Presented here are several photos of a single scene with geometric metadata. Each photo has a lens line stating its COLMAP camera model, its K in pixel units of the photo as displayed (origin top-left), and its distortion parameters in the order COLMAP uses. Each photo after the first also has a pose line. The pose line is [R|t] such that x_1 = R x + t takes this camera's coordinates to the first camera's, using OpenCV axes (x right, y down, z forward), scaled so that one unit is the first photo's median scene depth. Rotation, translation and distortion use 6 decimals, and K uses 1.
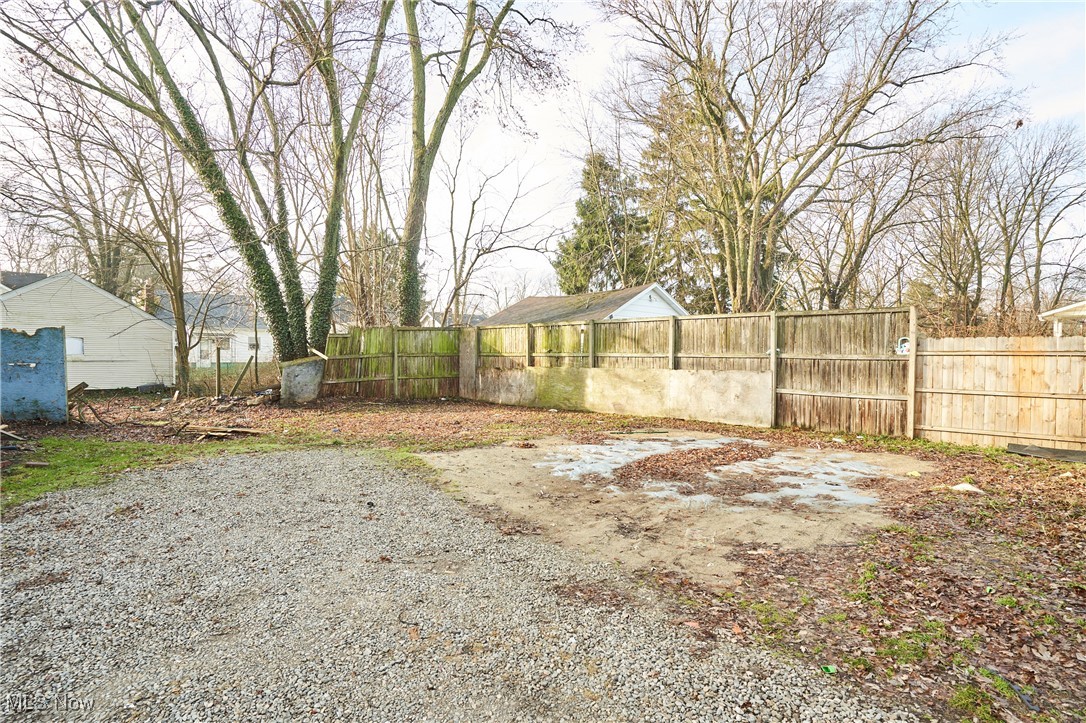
lens RADIAL K [[565.9, 0, 543.0], [0, 565.9, 361.5], [0, 0, 1]] dist [-0.027990, 0.023575]
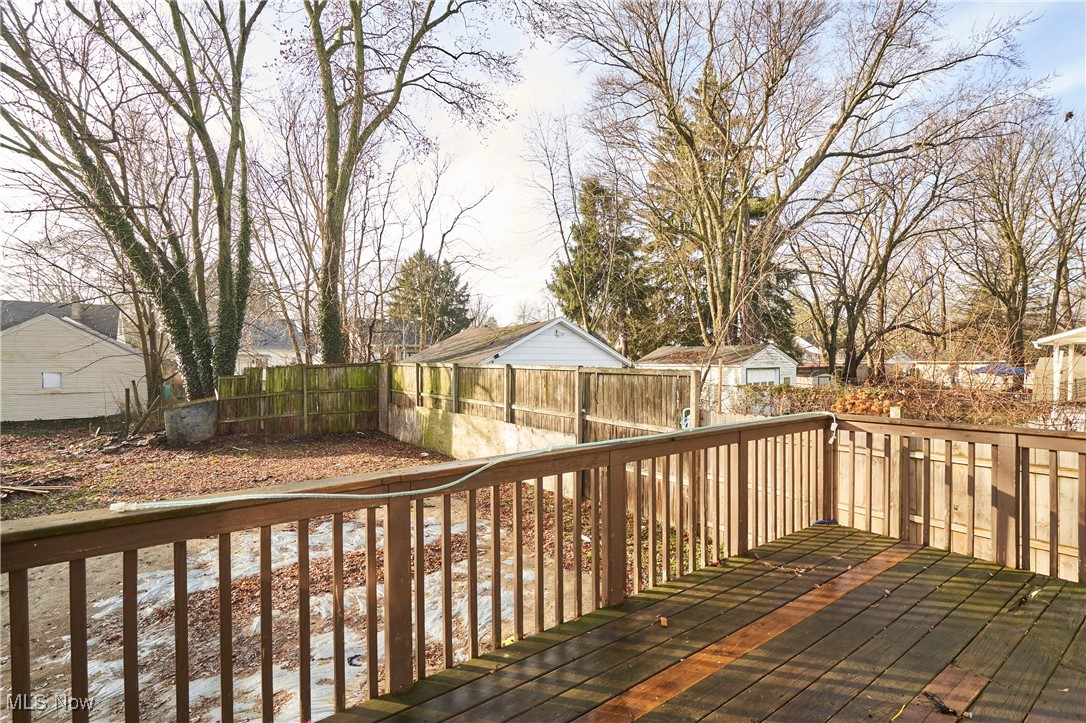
lens RADIAL K [[510.3, 0, 543.4], [0, 510.3, 366.1], [0, 0, 1]] dist [0.002279, 0.000582]
pose [[0.988604, -0.002372, -0.150519, 0.320450], [0.003021, 0.999987, 0.004081, -0.063255], [0.150508, -0.004489, 0.988599, 0.138448]]
